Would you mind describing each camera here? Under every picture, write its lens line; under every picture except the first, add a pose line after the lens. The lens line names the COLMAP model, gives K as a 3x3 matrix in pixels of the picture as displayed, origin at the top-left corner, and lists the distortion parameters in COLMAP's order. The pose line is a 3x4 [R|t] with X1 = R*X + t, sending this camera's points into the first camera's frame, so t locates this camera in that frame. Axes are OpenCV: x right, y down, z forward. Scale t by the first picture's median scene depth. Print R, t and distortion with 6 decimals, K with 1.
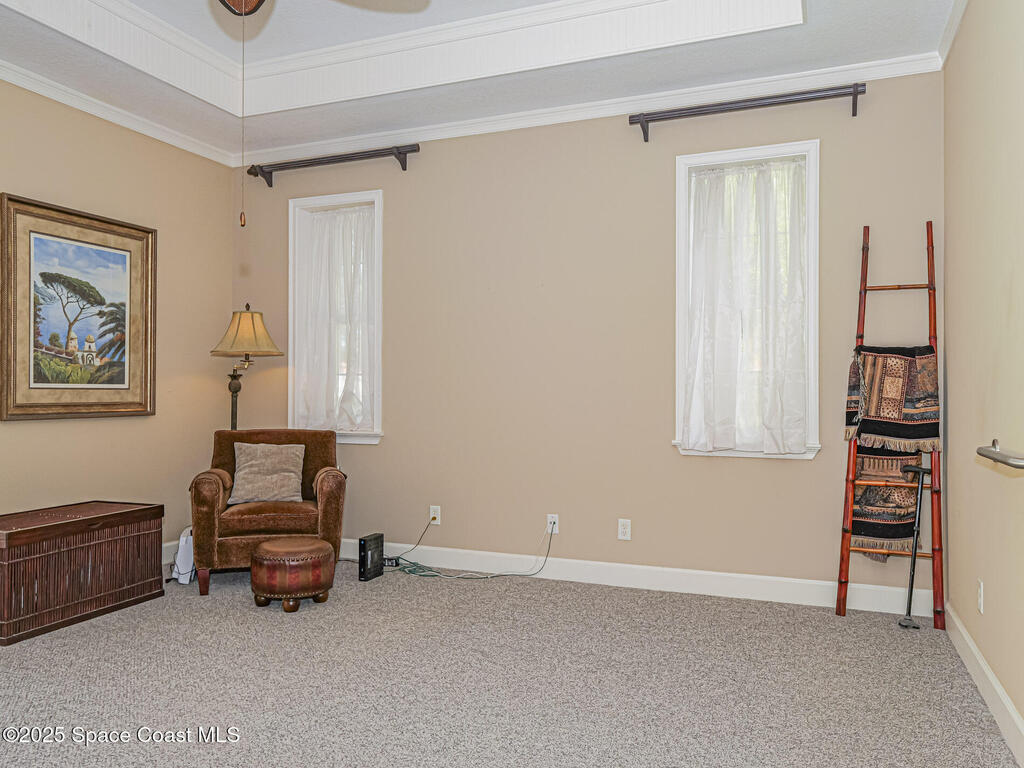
lens RADIAL K [[770.7, 0, 512.0], [0, 770.7, 386.3], [0, 0, 1]] dist [0.006316, 0.001697]
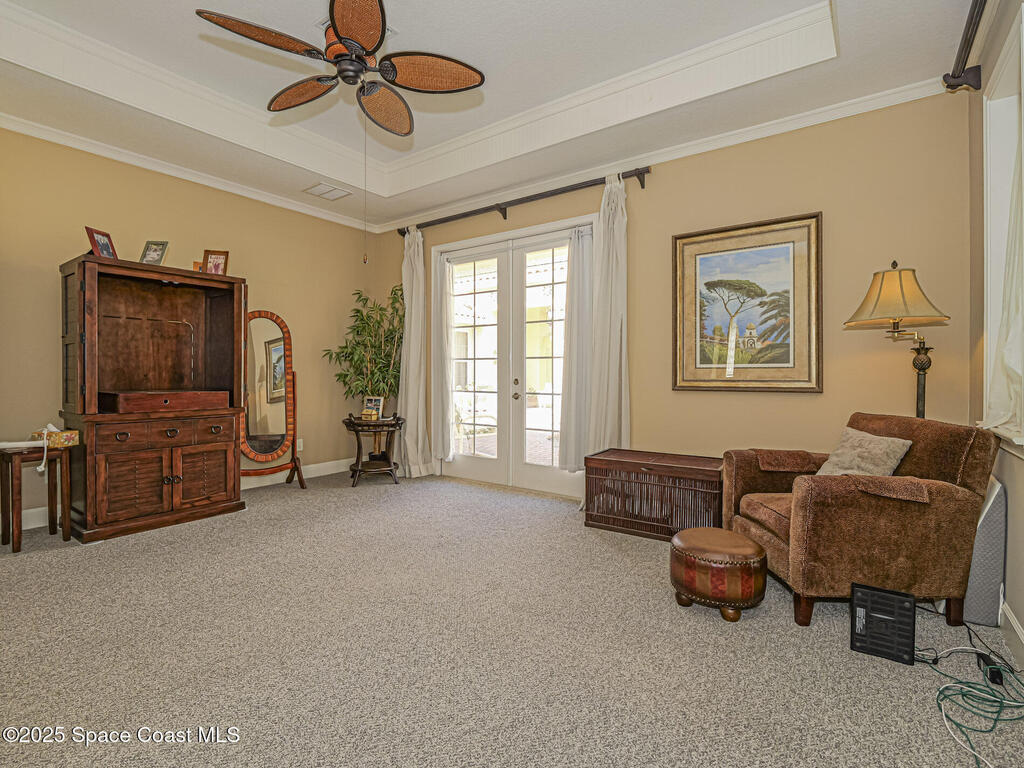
lens RADIAL K [[494.1, 0, 513.1], [0, 494.1, 377.3], [0, 0, 1]] dist [-0.019982, 0.000034]
pose [[-0.242515, -0.003368, -0.970142, 0.284747], [0.000780, 0.999993, -0.003667, 0.020121], [0.970147, -0.001646, -0.242511, 0.813891]]
